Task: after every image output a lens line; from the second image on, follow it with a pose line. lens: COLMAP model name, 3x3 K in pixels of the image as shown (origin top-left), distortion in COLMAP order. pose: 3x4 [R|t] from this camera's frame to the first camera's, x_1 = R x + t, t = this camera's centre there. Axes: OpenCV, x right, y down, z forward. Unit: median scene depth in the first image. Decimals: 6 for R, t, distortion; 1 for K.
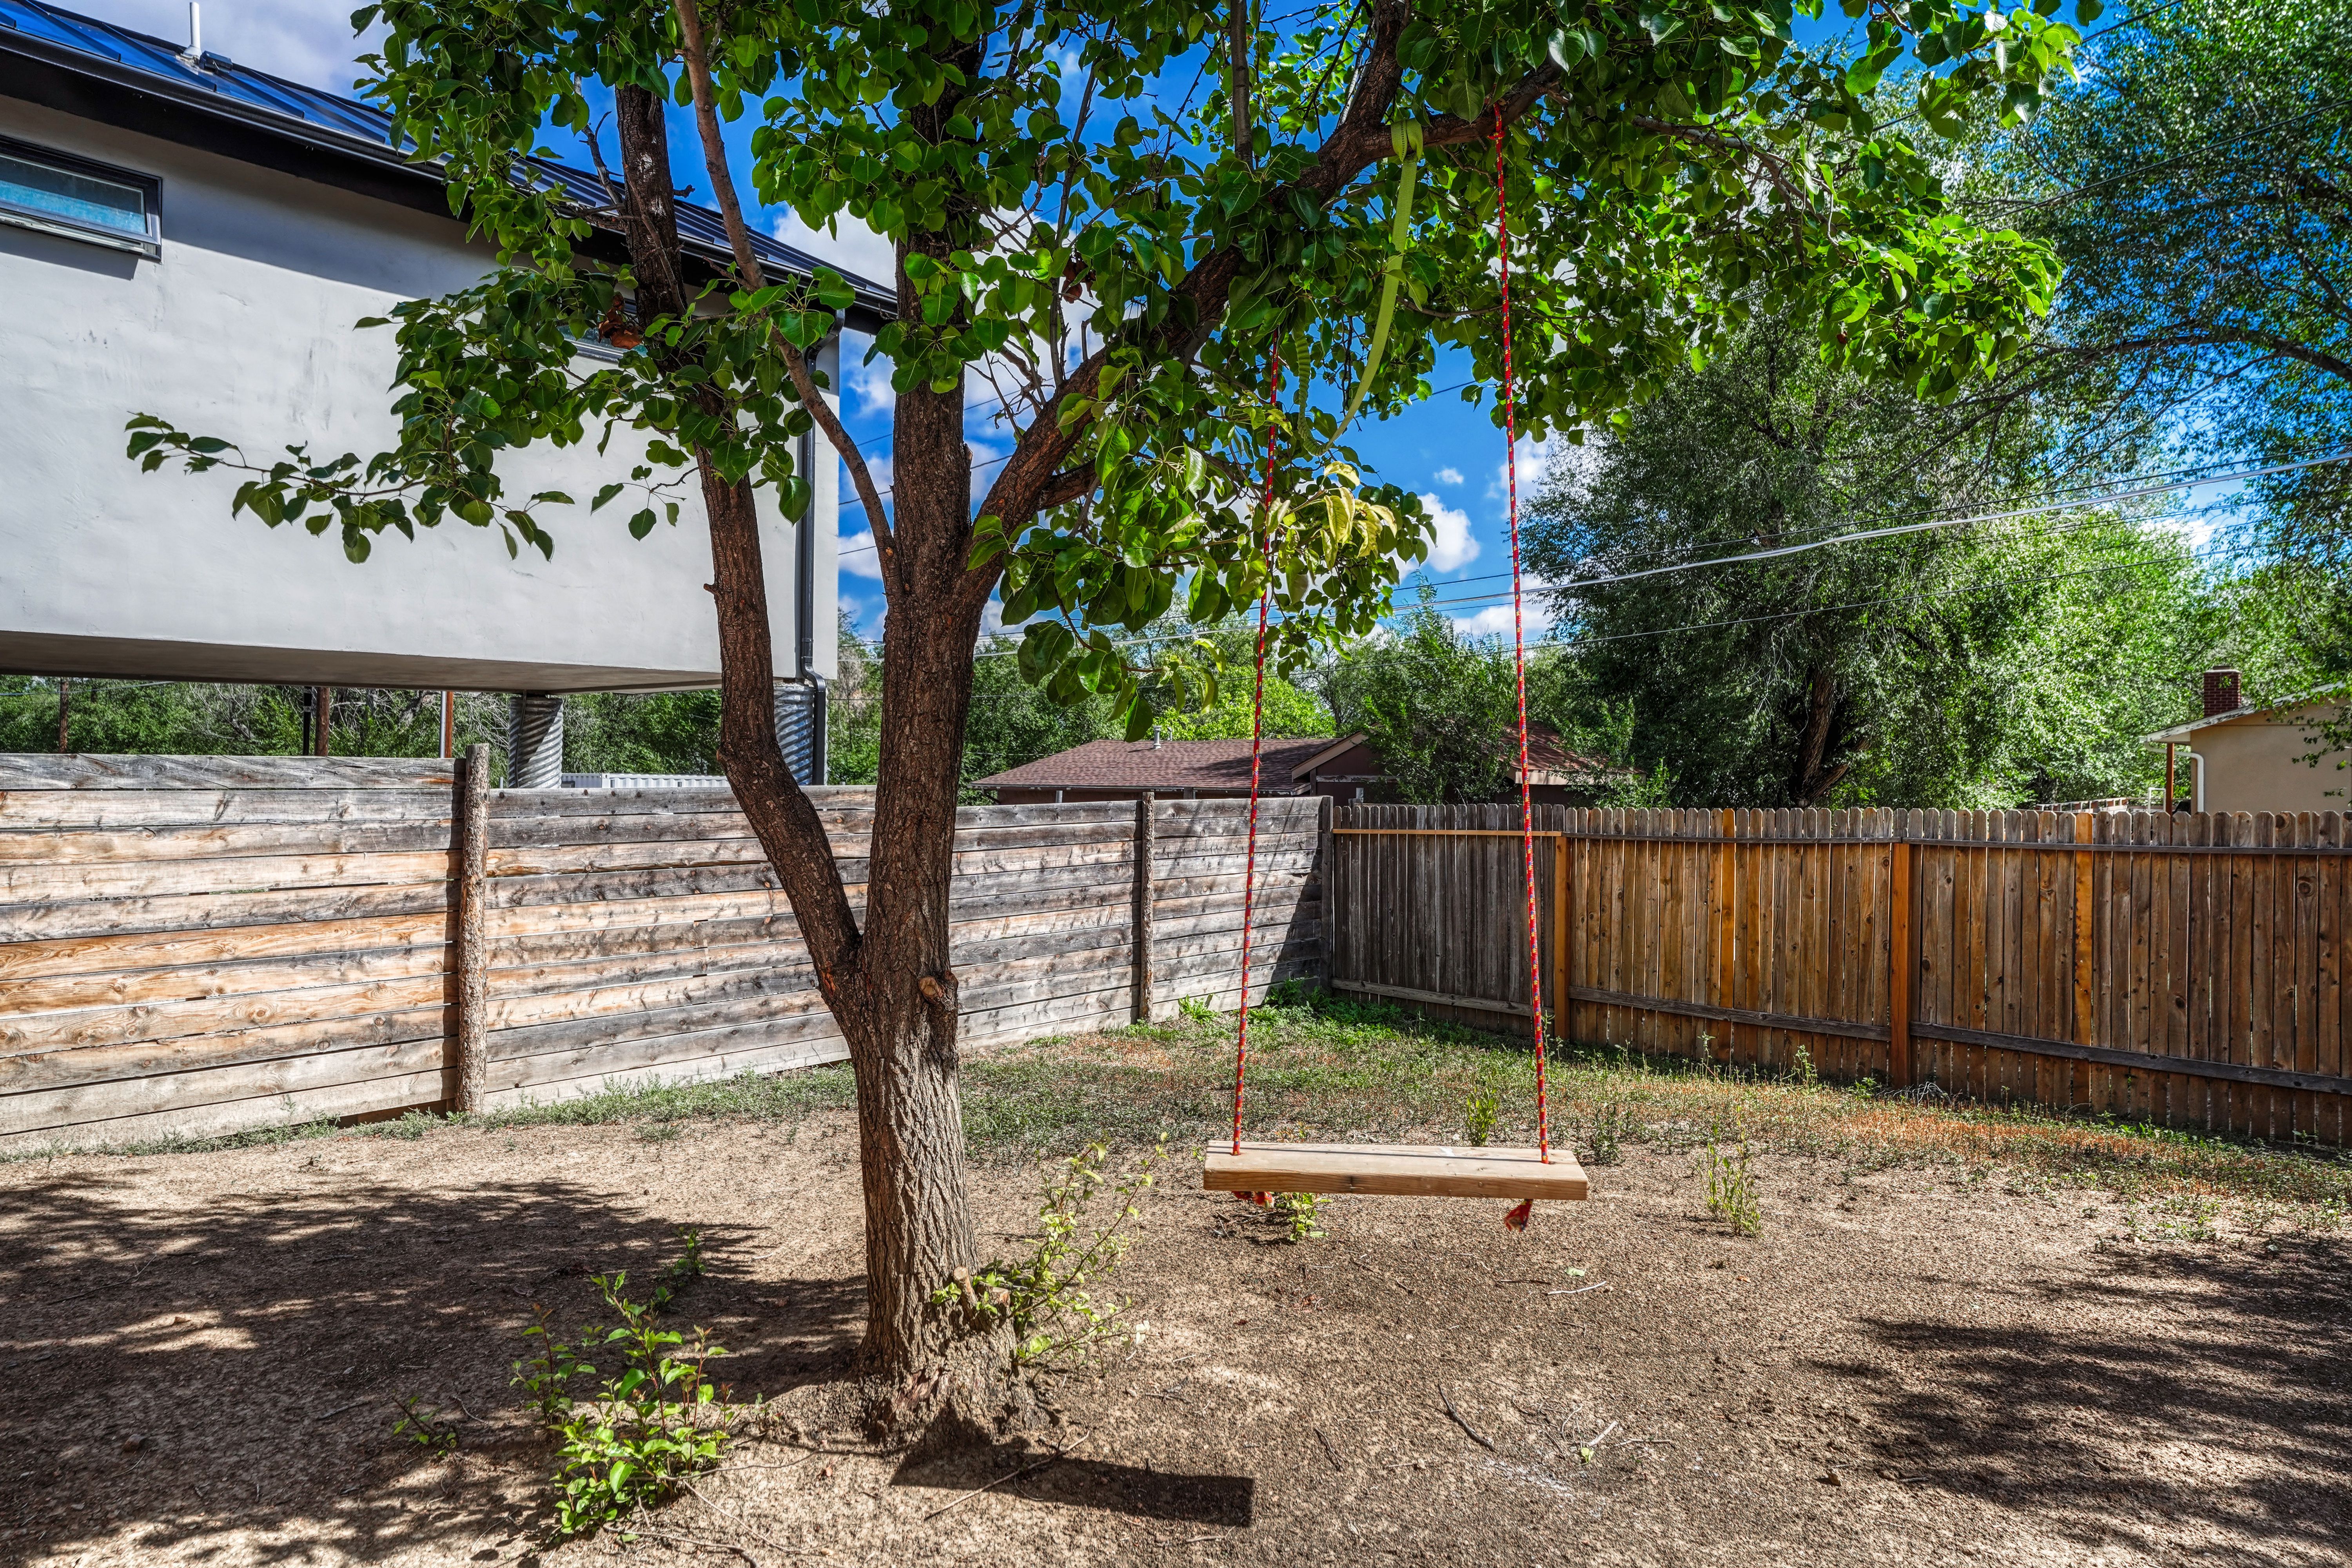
lens RADIAL K [[1431.9, 0, 1176.0], [0, 1431.9, 784.0], [0, 0, 1]] dist [0.002658, 0.000270]
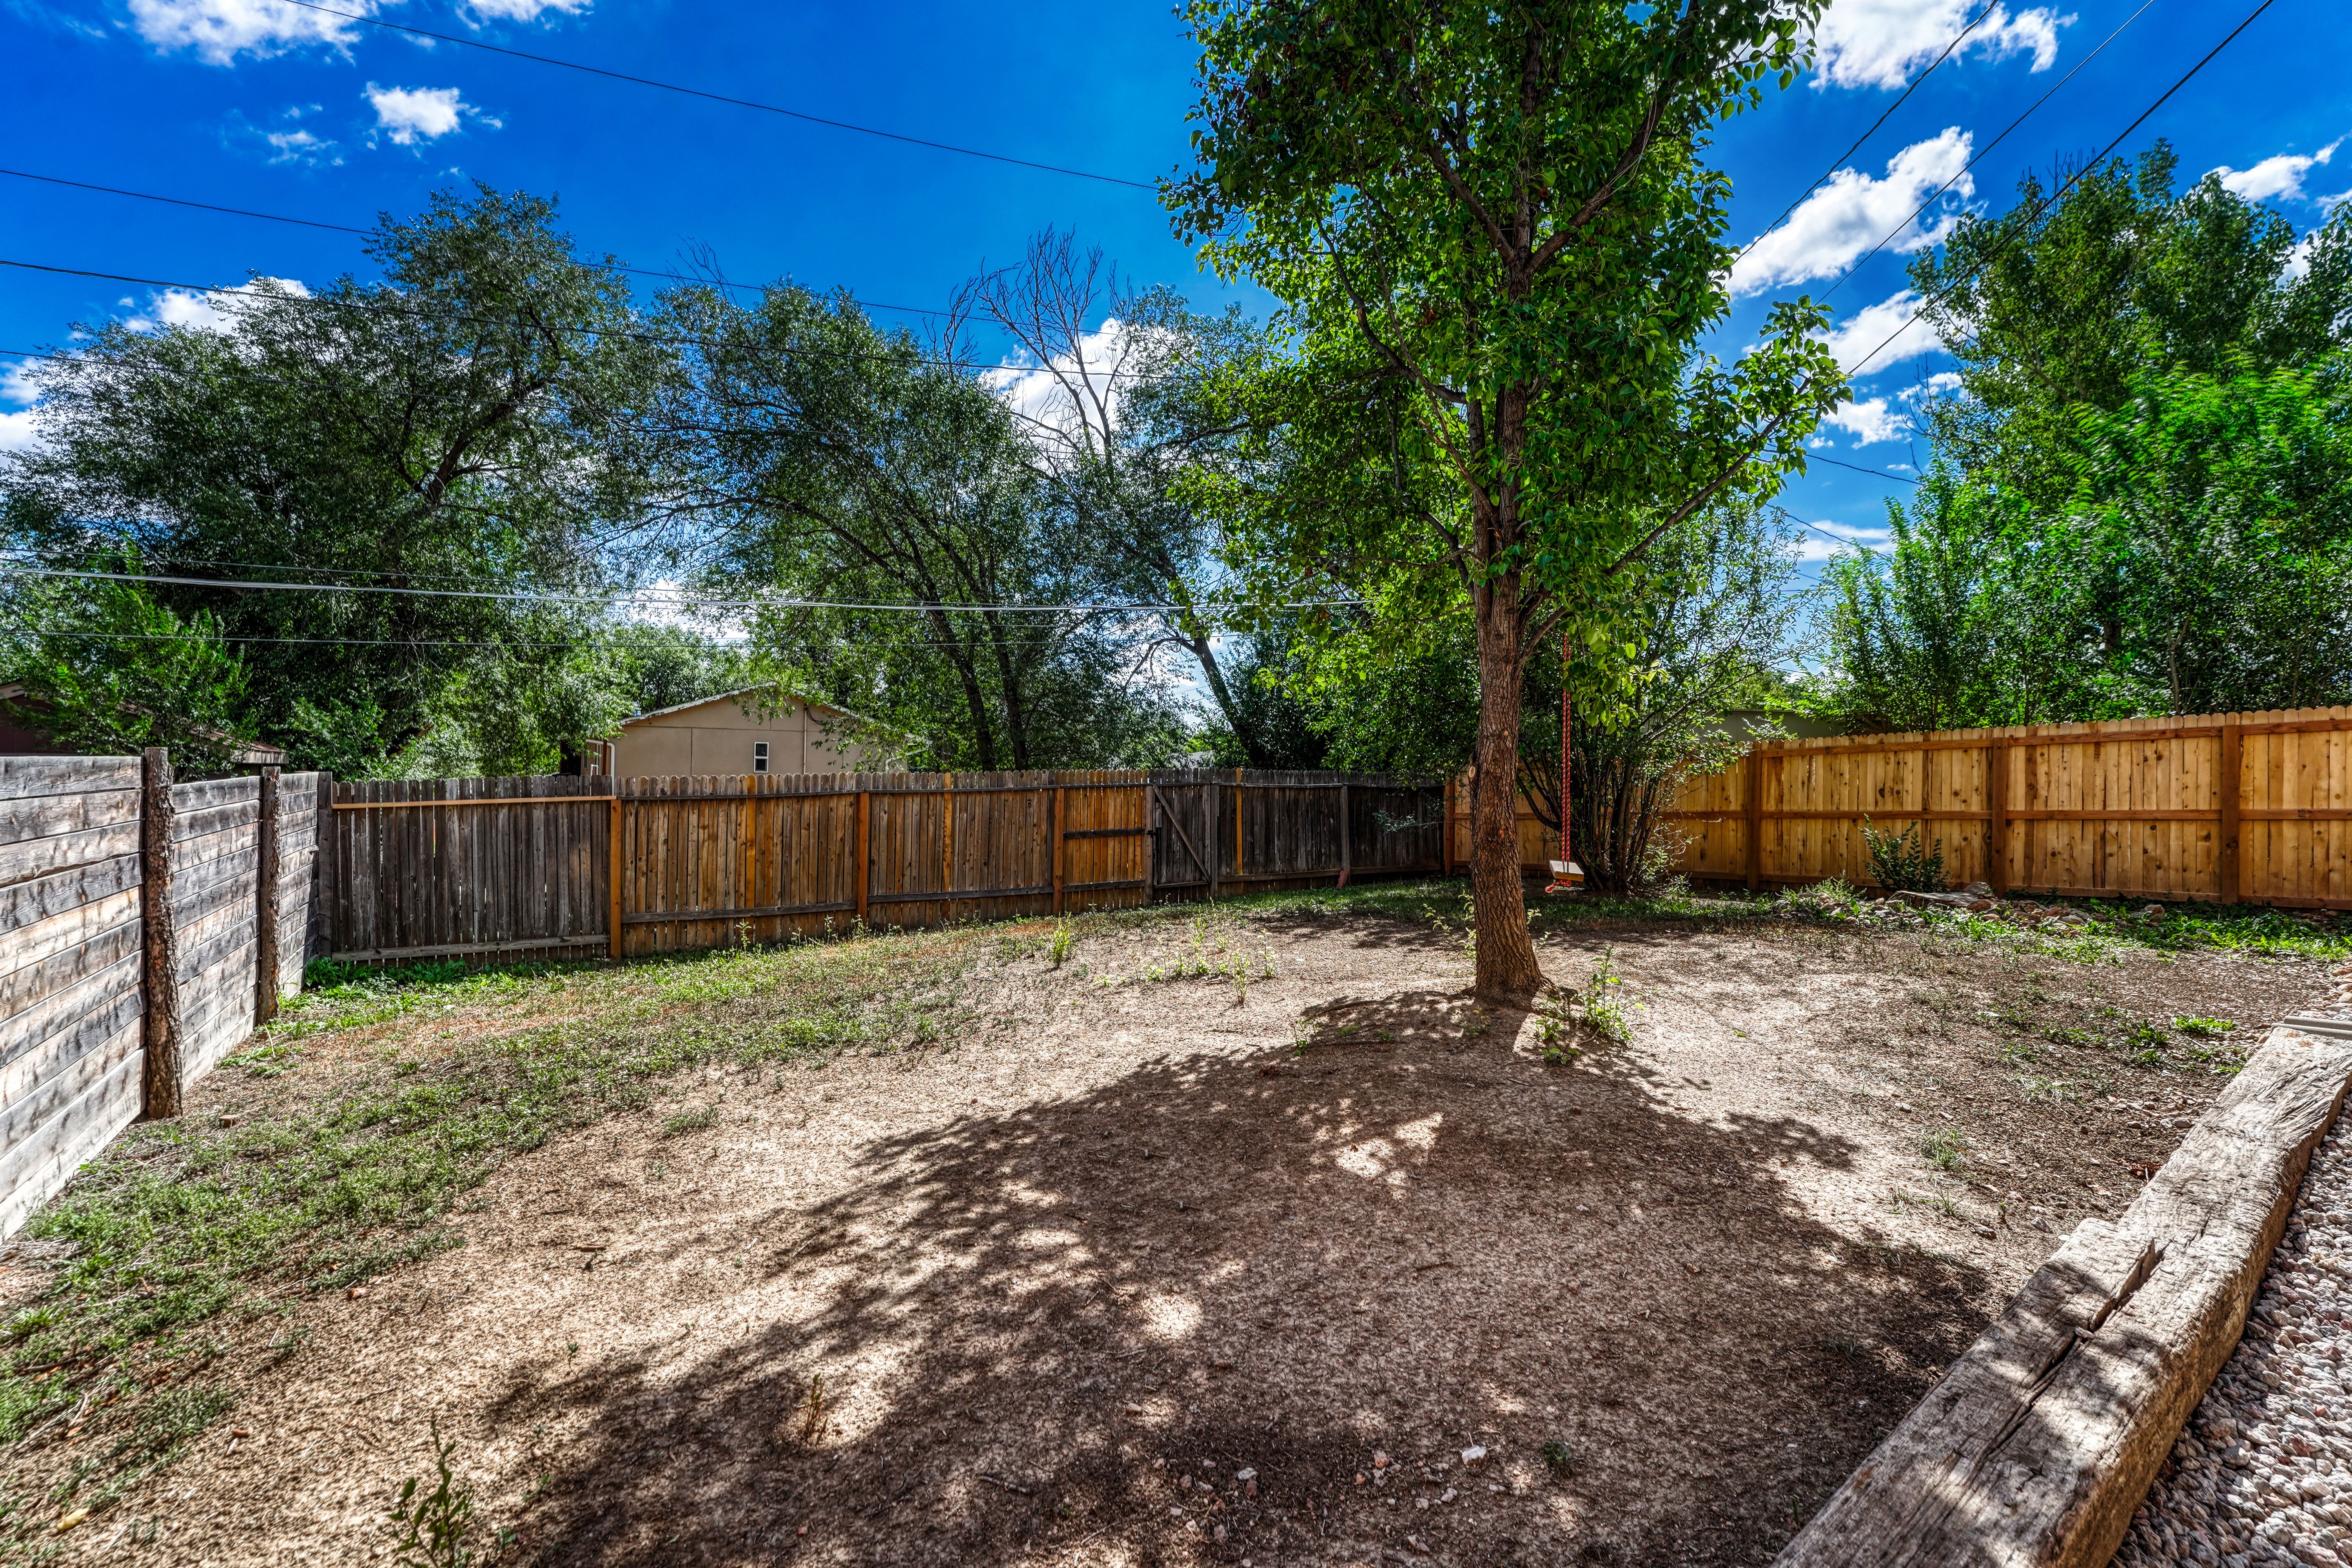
lens RADIAL K [[1030.3, 0, 1176.0], [0, 1030.3, 784.0], [0, 0, 1]] dist [-0.000133, -0.000005]
pose [[0.220924, -0.021138, 0.975062, -0.608742], [0.004326, 0.999777, 0.020693, 0.006702], [-0.975281, -0.000354, 0.220966, 0.356276]]
